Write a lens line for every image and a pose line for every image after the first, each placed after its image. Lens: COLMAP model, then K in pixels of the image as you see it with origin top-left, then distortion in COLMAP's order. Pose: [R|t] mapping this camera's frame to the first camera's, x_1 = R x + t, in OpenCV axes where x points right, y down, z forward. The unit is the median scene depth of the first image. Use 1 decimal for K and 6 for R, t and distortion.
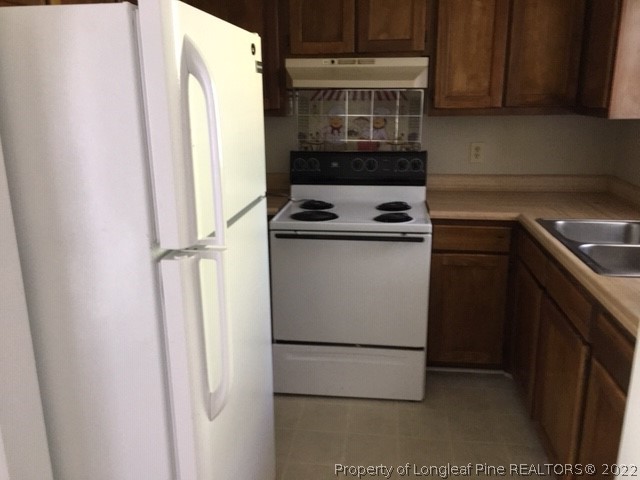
lens RADIAL K [[545.0, 0, 320.2], [0, 545.0, 240.5], [0, 0, 1]] dist [0.058394, -0.033060]
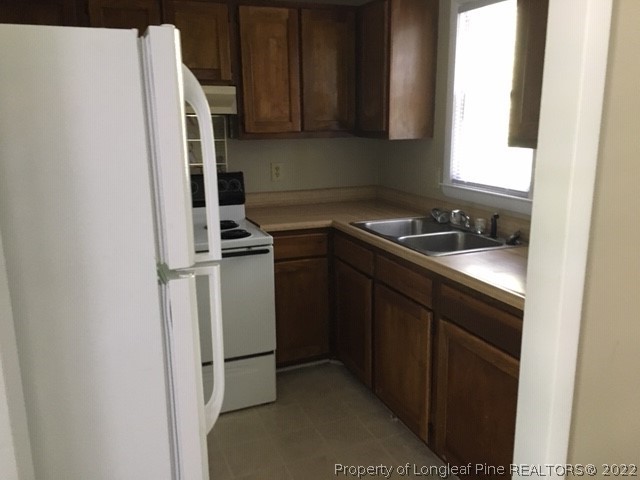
lens RADIAL K [[545.0, 0, 321.9], [0, 545.0, 239.1], [0, 0, 1]] dist [0.058394, -0.033060]
pose [[0.872571, -0.108231, 0.476346, -0.210429], [0.131111, 0.991255, -0.014946, 0.004957], [-0.470562, 0.075495, 0.879131, -0.012746]]
